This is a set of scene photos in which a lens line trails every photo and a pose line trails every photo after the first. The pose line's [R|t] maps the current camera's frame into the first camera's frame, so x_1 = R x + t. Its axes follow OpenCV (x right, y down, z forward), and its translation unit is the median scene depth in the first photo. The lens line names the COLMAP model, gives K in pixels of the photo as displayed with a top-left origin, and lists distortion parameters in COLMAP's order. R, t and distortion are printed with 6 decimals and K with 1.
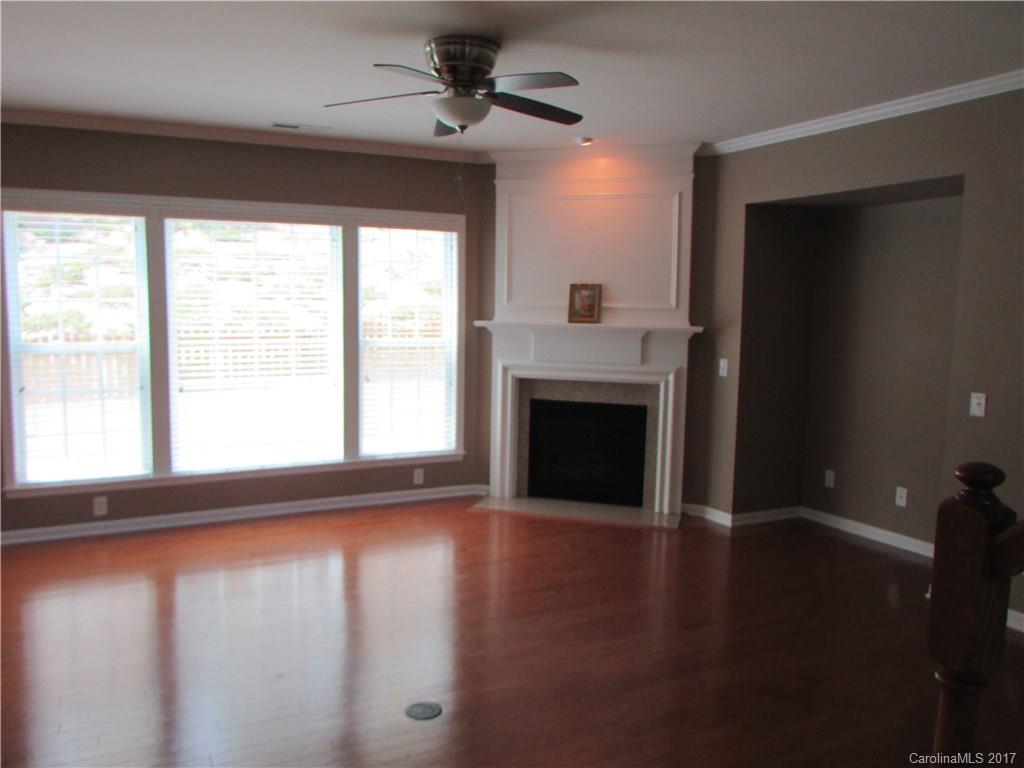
lens RADIAL K [[812.3, 0, 512.0], [0, 812.3, 384.0], [0, 0, 1]] dist [0.002300, -0.000519]
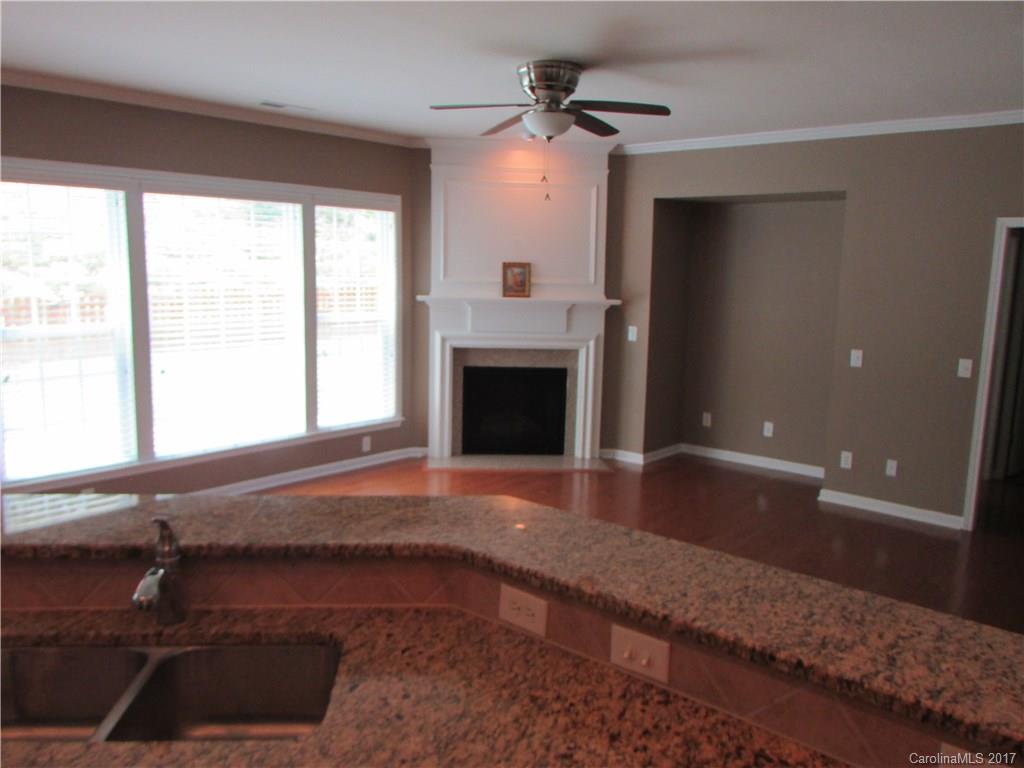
lens RADIAL K [[812.3, 0, 512.0], [0, 812.3, 384.0], [0, 0, 1]] dist [0.002300, -0.000519]
pose [[0.926668, -0.049569, 0.372598, -0.345761], [0.032096, 0.998081, 0.052955, -0.014638], [-0.374507, -0.037113, 0.926481, -0.049507]]
